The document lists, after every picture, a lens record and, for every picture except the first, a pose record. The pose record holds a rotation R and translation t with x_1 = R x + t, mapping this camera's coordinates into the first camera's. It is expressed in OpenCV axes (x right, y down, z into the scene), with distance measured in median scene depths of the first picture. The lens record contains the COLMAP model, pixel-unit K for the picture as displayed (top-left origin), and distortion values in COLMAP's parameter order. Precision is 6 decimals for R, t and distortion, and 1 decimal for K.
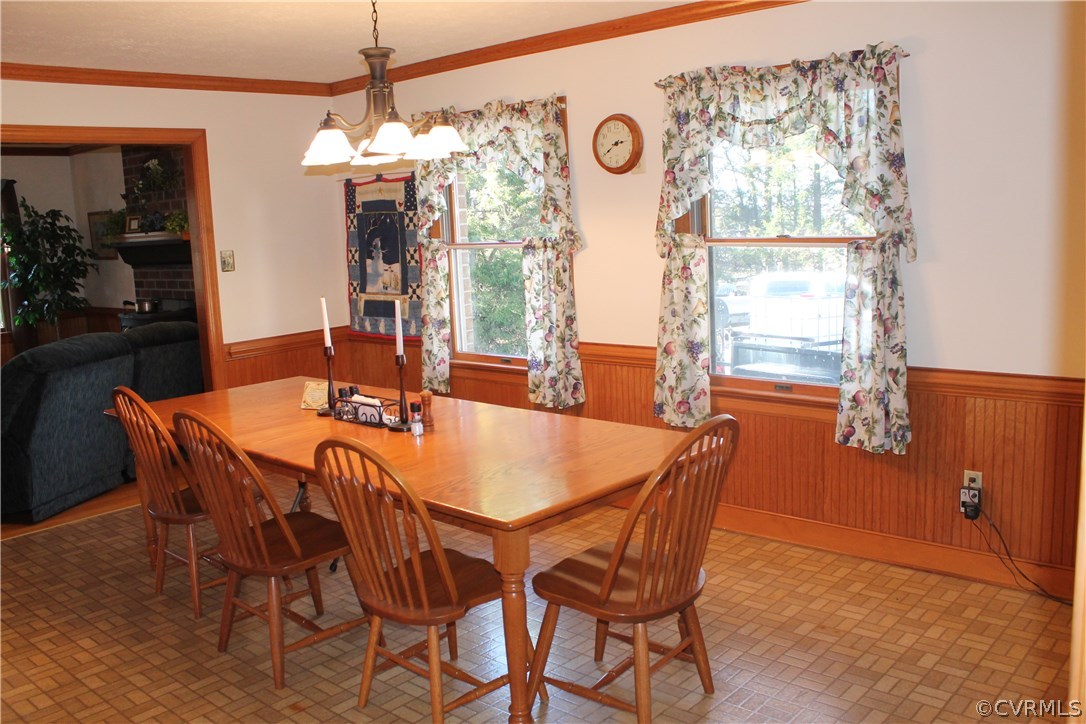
lens RADIAL K [[934.5, 0, 548.6], [0, 934.5, 357.3], [0, 0, 1]] dist [-0.144841, 0.136415]
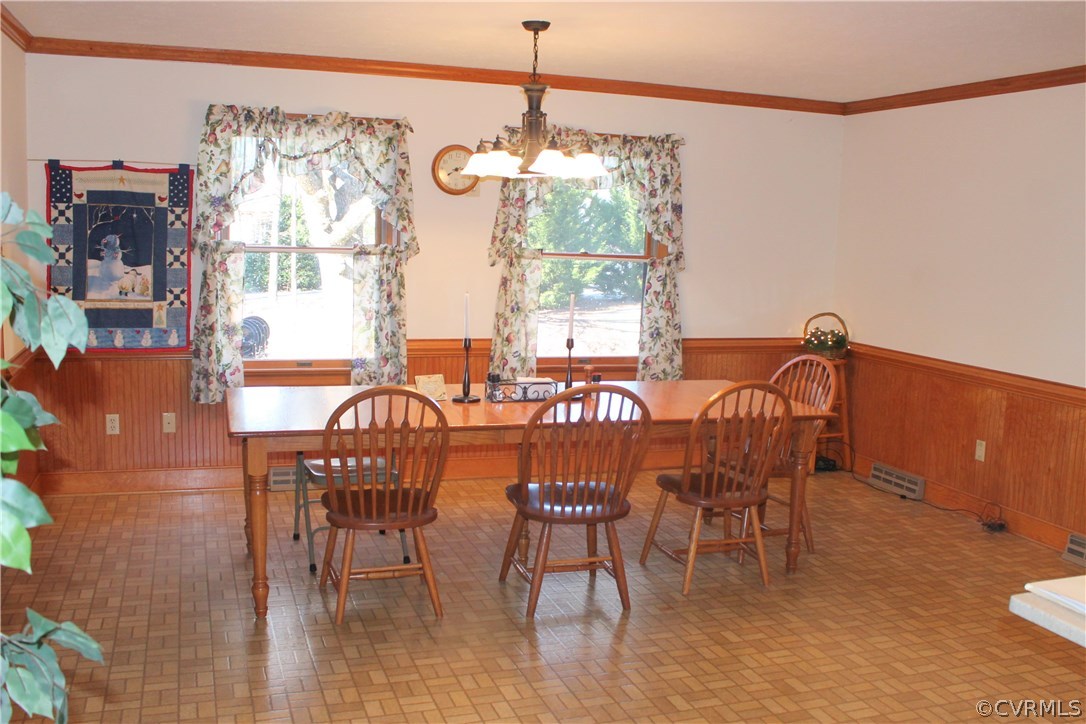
lens RADIAL K [[1002.7, 0, 542.6], [0, 1002.7, 346.7], [0, 0, 1]] dist [-0.107298, 0.020382]
pose [[0.492045, -0.041595, 0.869576, -0.792859], [0.076656, 0.997048, 0.004317, -0.000256], [-0.867188, 0.064534, 0.493781, 0.225623]]
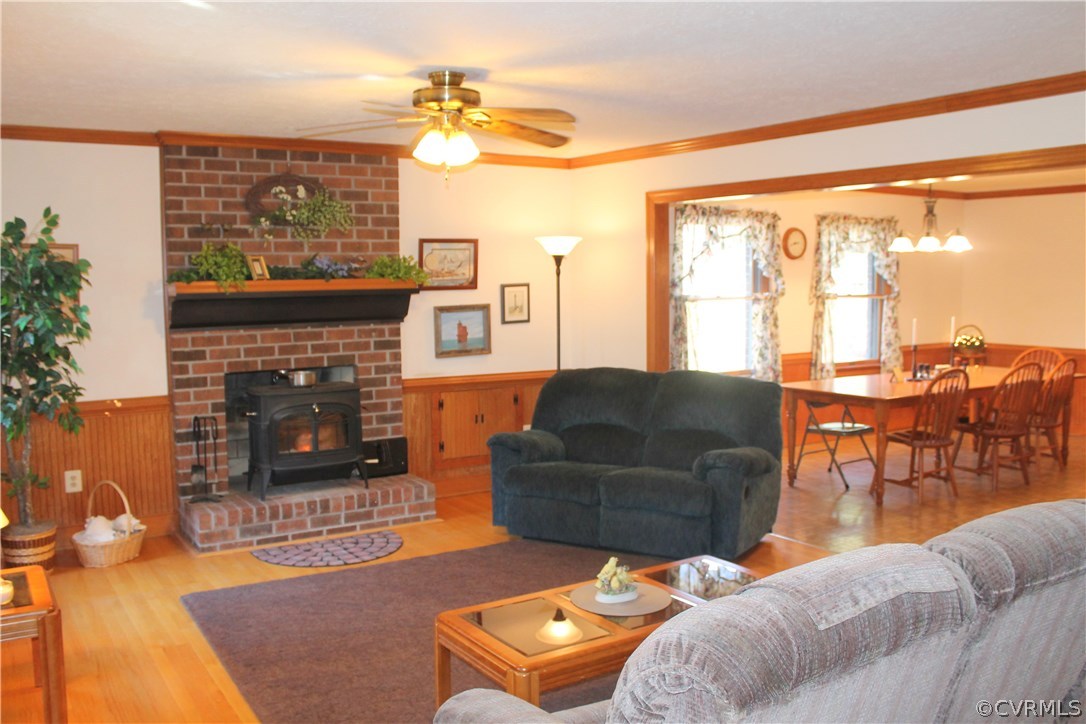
lens RADIAL K [[934.5, 0, 548.6], [0, 934.5, 357.3], [0, 0, 1]] dist [-0.144841, 0.136415]
pose [[0.276904, -0.040364, 0.960049, -1.460618], [0.137485, 0.990502, 0.001989, -0.060921], [-0.951011, 0.131442, 0.279824, 0.780312]]
